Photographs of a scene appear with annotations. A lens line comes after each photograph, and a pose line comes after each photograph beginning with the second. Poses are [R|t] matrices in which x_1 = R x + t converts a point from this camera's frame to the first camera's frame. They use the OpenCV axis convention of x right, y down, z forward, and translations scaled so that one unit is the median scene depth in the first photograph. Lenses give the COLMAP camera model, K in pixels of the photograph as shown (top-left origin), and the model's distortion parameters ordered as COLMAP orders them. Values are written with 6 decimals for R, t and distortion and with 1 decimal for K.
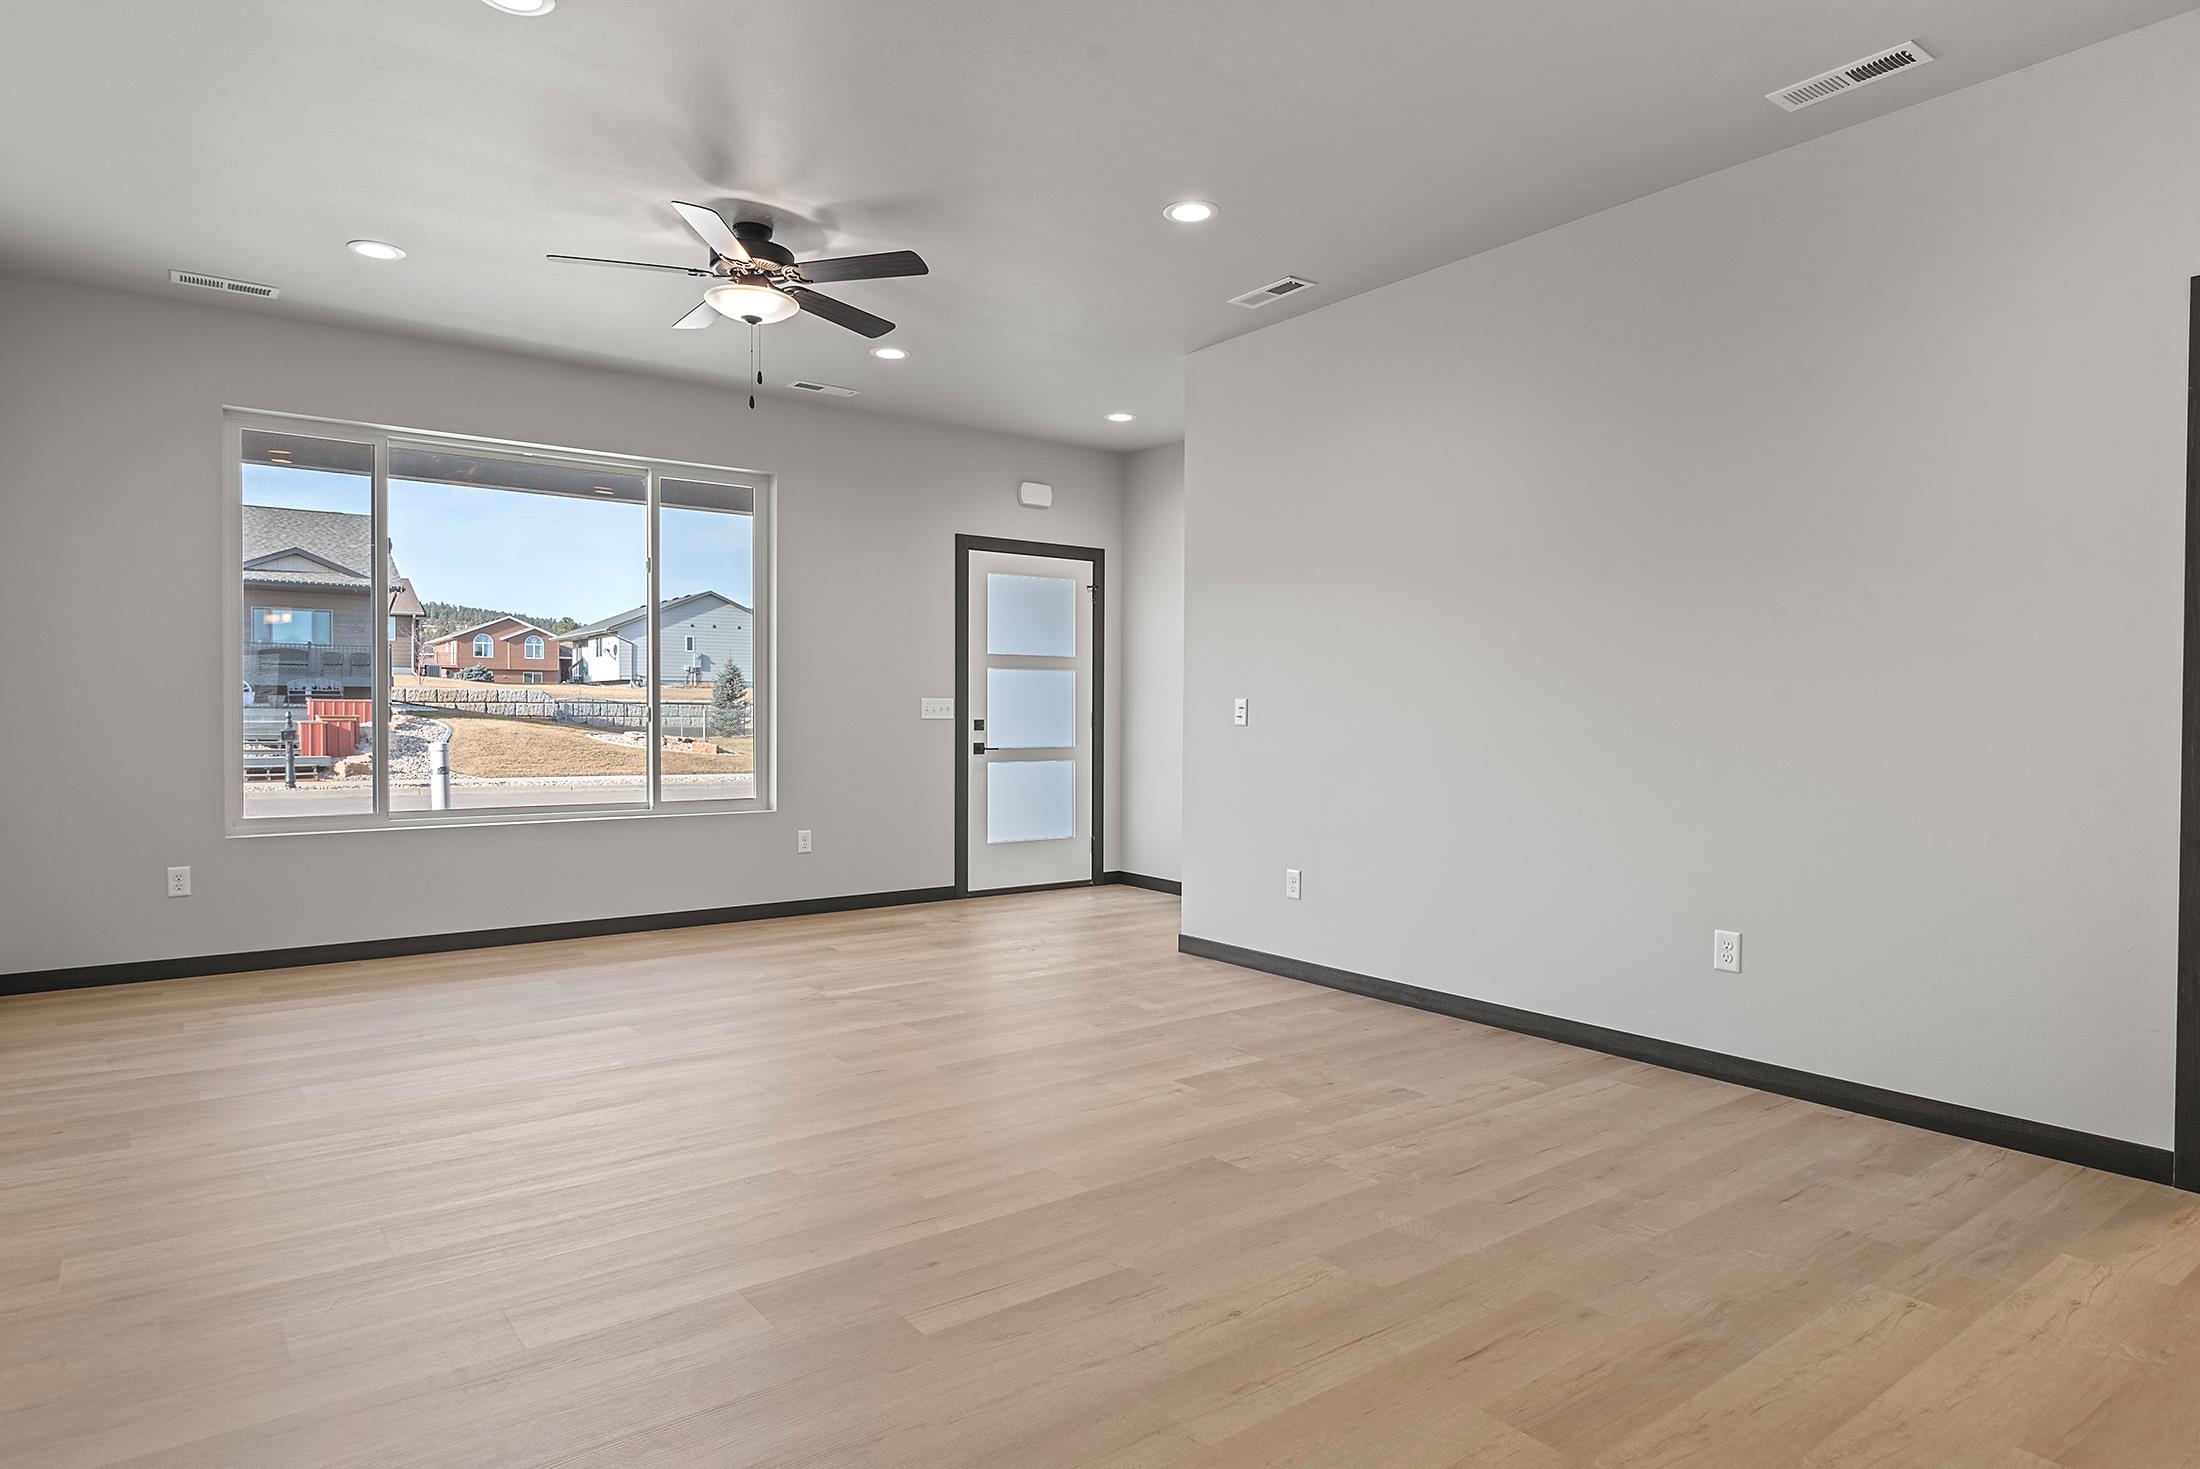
lens RADIAL K [[1254.0, 0, 1100.0], [0, 1254.0, 734.5], [0, 0, 1]] dist [0.002139, 0.001123]
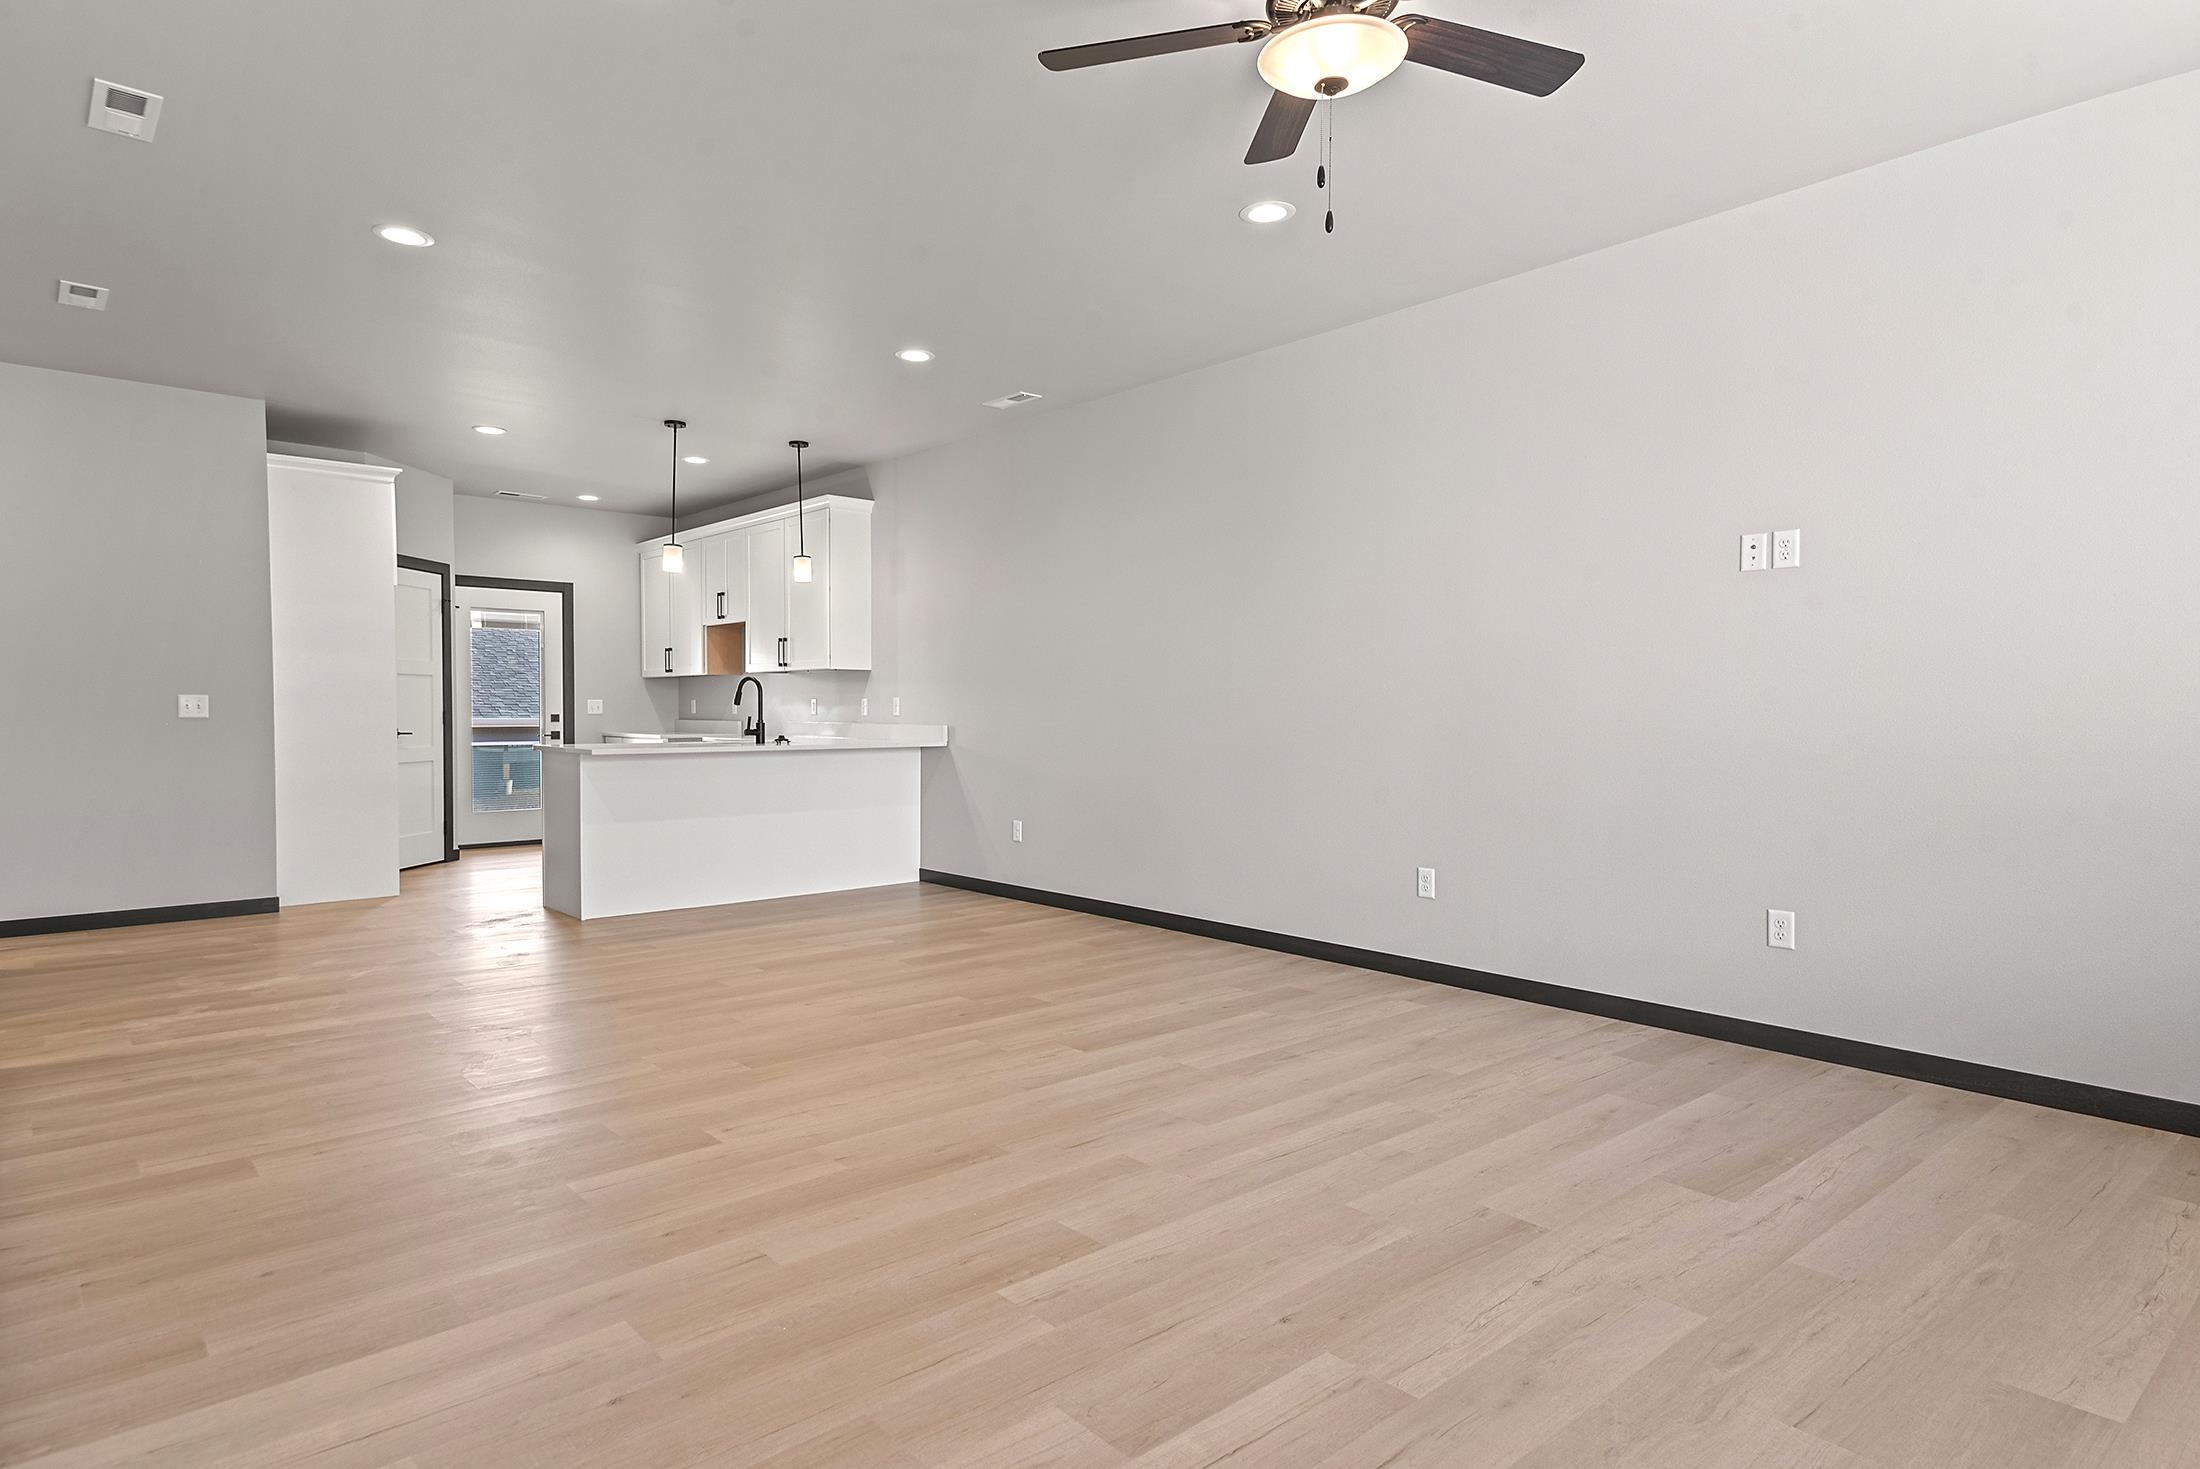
lens RADIAL K [[1208.4, 0, 1100.0], [0, 1208.4, 734.5], [0, 0, 1]] dist [0.046896, 0.000178]
pose [[-0.997401, -0.004674, -0.071895, -0.139498], [-0.007372, 0.999276, 0.037313, -0.034288], [0.071669, 0.037746, -0.996714, 1.879870]]
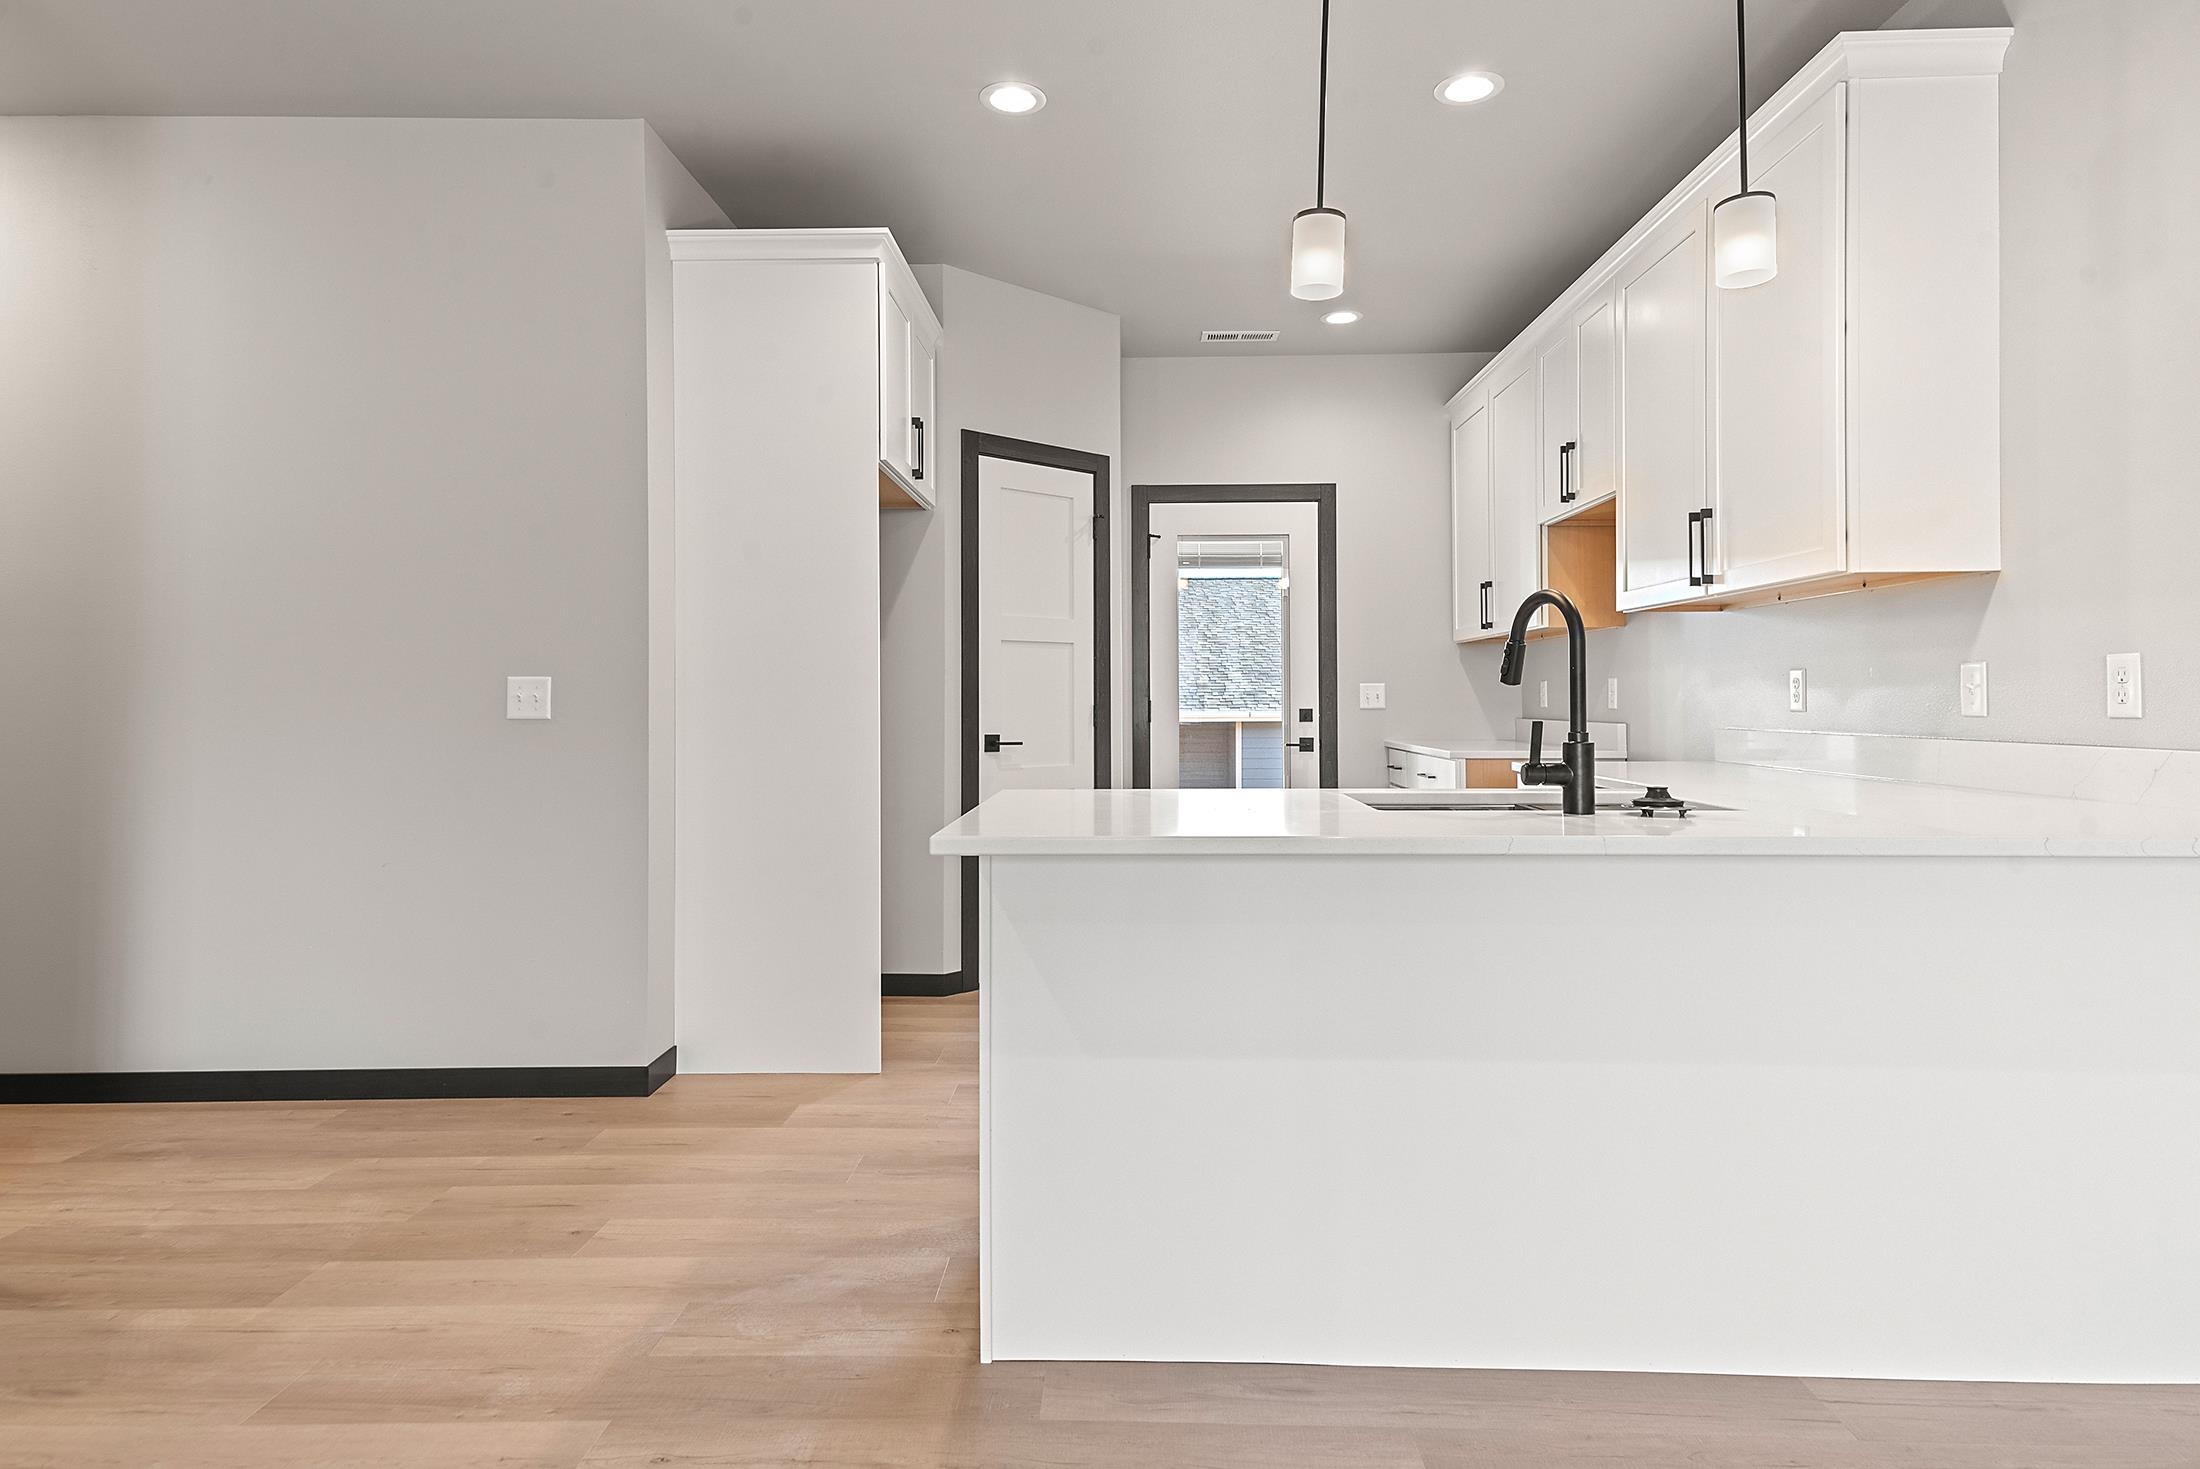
lens RADIAL K [[1239.3, 0, 1093.6], [0, 1239.3, 672.0], [0, 0, 1]] dist [0.045295, 0.000355]
pose [[-0.774832, 0.012463, 0.632045, 0.067529], [0.010161, 0.999922, -0.007261, -0.007743], [-0.632086, 0.000796, -0.774898, 0.500078]]
